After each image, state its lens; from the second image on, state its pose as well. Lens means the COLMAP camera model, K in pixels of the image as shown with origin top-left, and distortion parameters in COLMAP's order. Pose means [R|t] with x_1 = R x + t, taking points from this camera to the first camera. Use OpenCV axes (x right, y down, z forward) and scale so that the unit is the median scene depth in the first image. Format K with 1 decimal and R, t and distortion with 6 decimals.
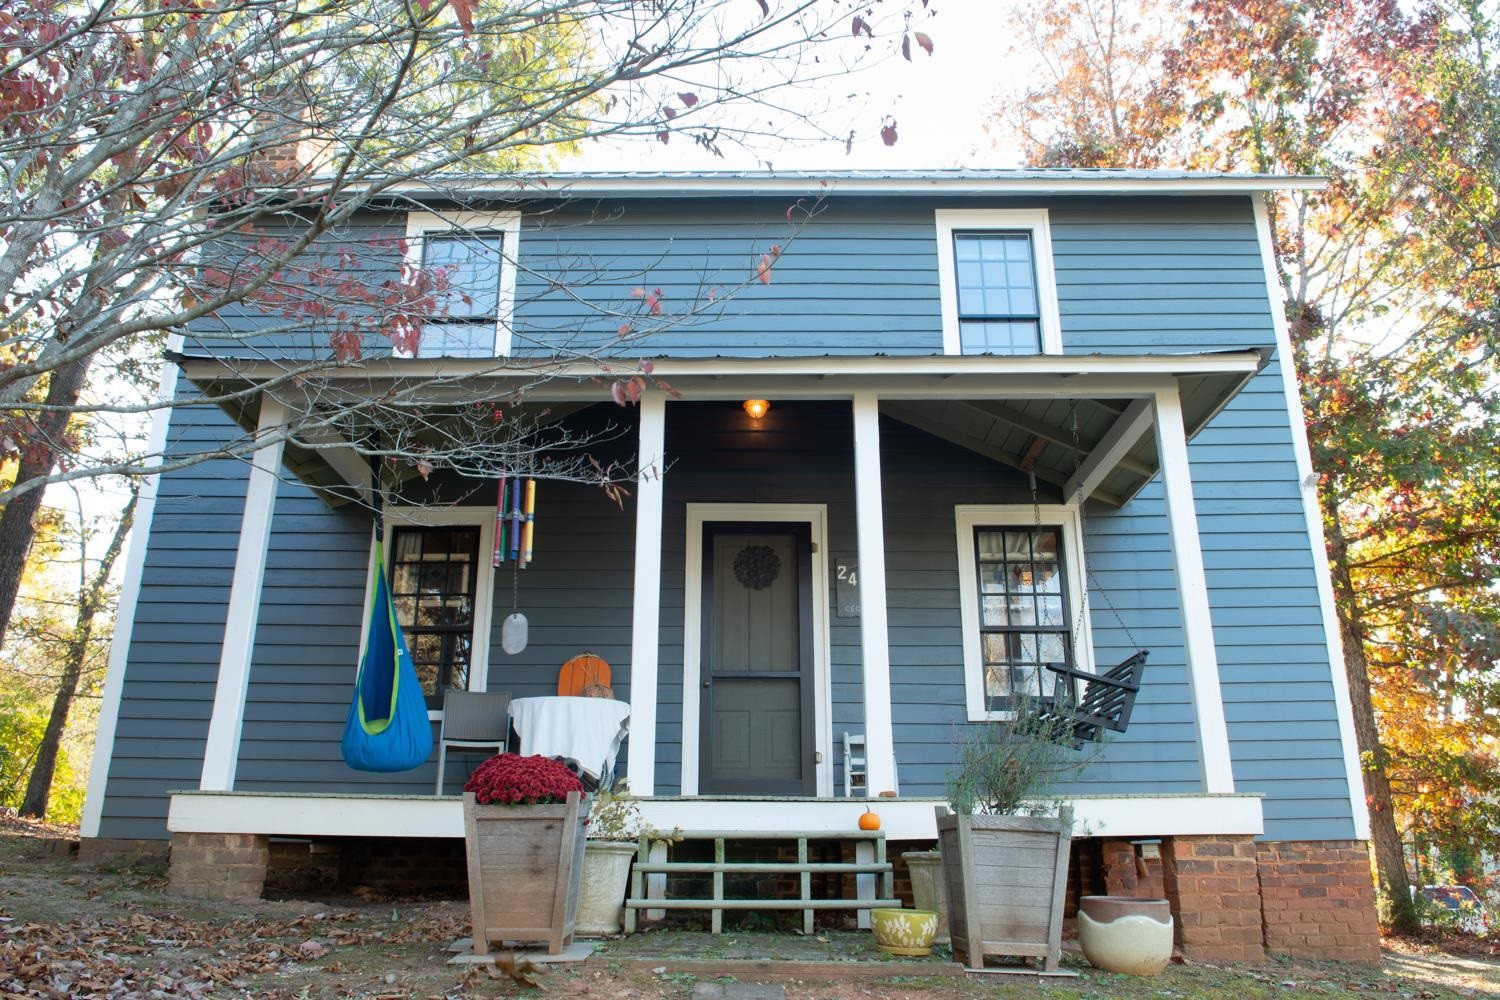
lens RADIAL K [[1138.4, 0, 747.4], [0, 1138.4, 490.6], [0, 0, 1]] dist [-0.012794, -0.003167]
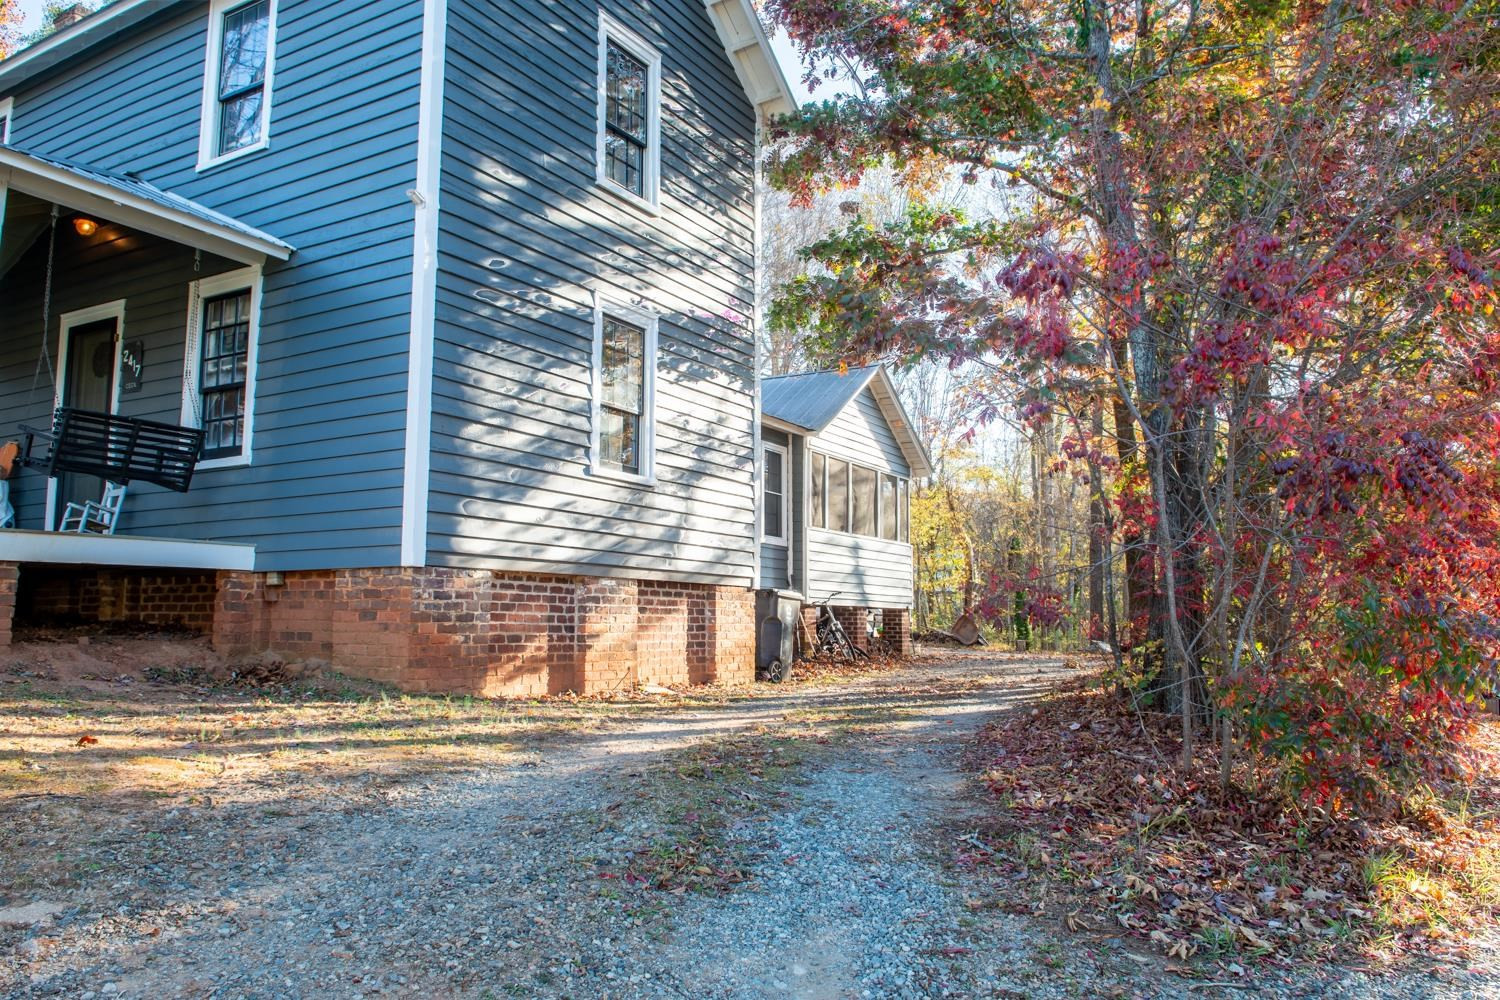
lens RADIAL K [[1138.4, 0, 747.4], [0, 1138.4, 490.6], [0, 0, 1]] dist [-0.012794, -0.003167]
pose [[0.876874, -0.066672, -0.476074, 1.314755], [0.158530, 0.975041, 0.155445, 0.138413], [0.453827, -0.211778, 0.865558, 0.283033]]
